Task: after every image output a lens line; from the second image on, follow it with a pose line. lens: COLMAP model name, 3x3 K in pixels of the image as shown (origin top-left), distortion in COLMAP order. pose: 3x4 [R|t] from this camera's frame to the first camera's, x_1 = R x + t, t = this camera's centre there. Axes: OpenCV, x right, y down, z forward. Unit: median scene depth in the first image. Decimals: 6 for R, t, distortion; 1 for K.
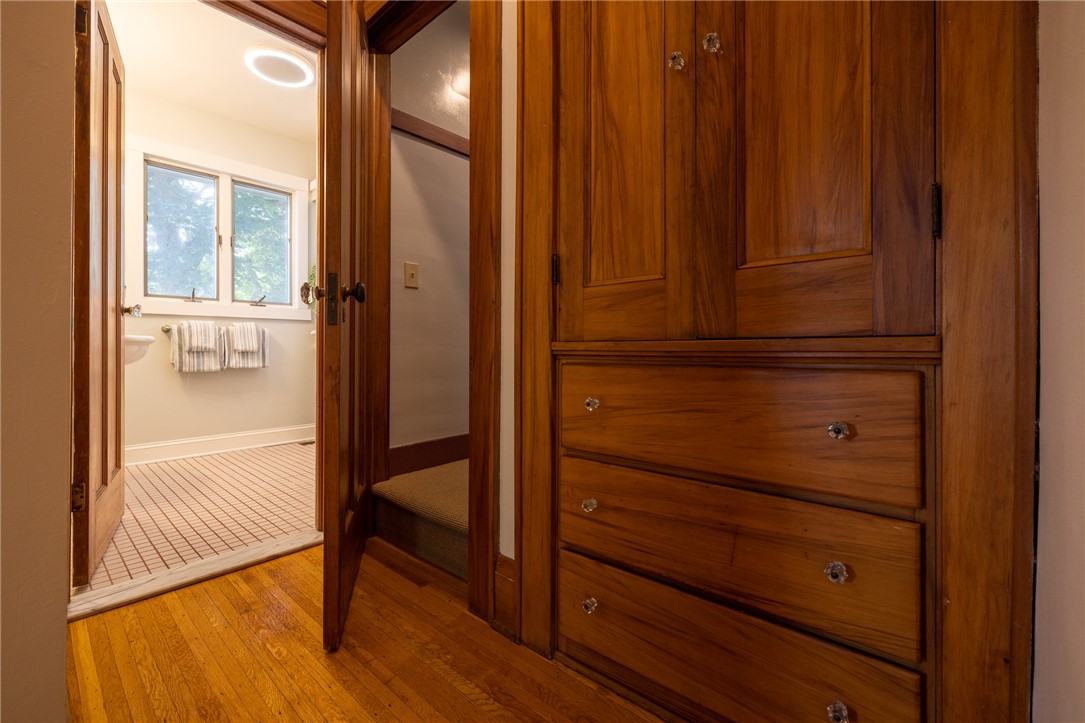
lens RADIAL K [[464.7, 0, 540.0], [0, 464.7, 351.7], [0, 0, 1]] dist [-0.013734, 0.000293]
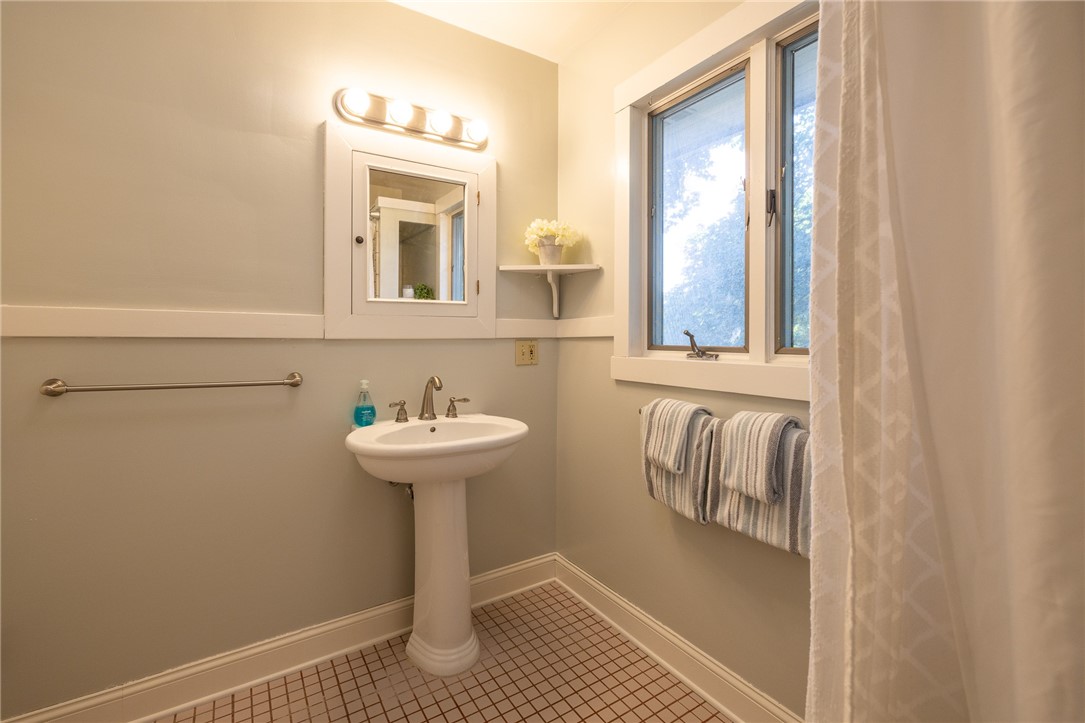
lens RADIAL K [[464.7, 0, 537.0], [0, 464.7, 343.5], [0, 0, 1]] dist [-0.013734, 0.000293]
pose [[-0.271628, 0.012401, -0.962322, -0.241647], [-0.004763, 0.999887, 0.014230, -0.127180], [0.962390, 0.008449, -0.271538, 0.954746]]
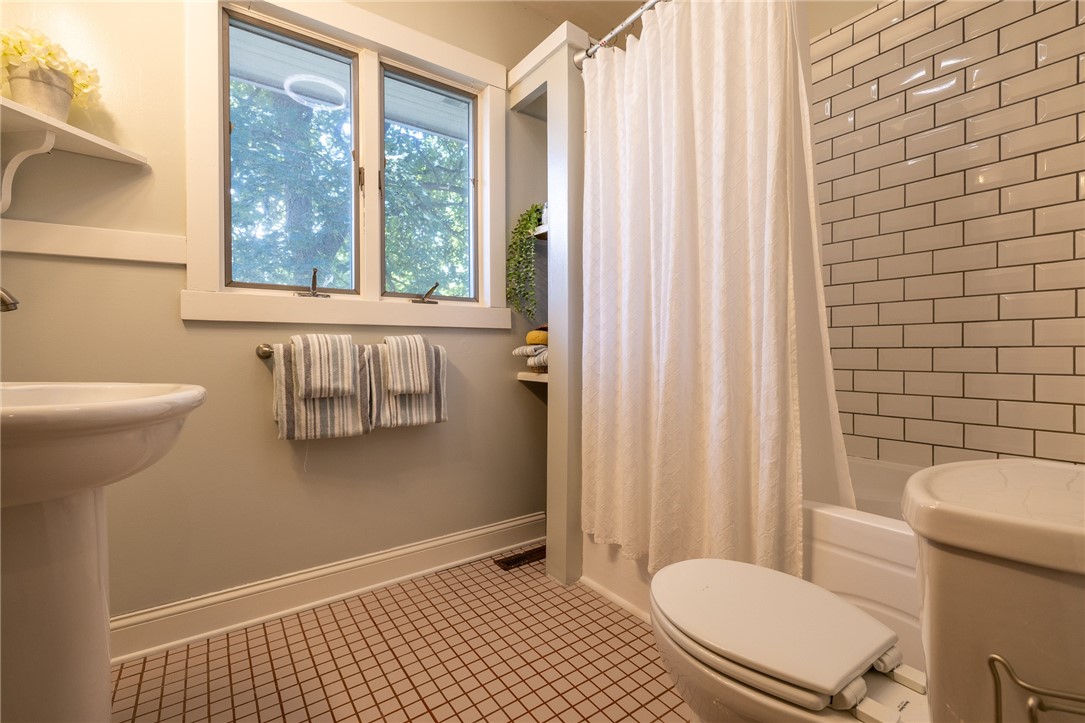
lens RADIAL K [[464.7, 0, 544.0], [0, 464.7, 358.0], [0, 0, 1]] dist [-0.013734, 0.000293]
pose [[0.976656, 0.004152, -0.214769, -0.390550], [-0.000953, 0.999887, 0.014996, -0.047719], [0.214807, -0.014441, 0.976550, 0.548557]]
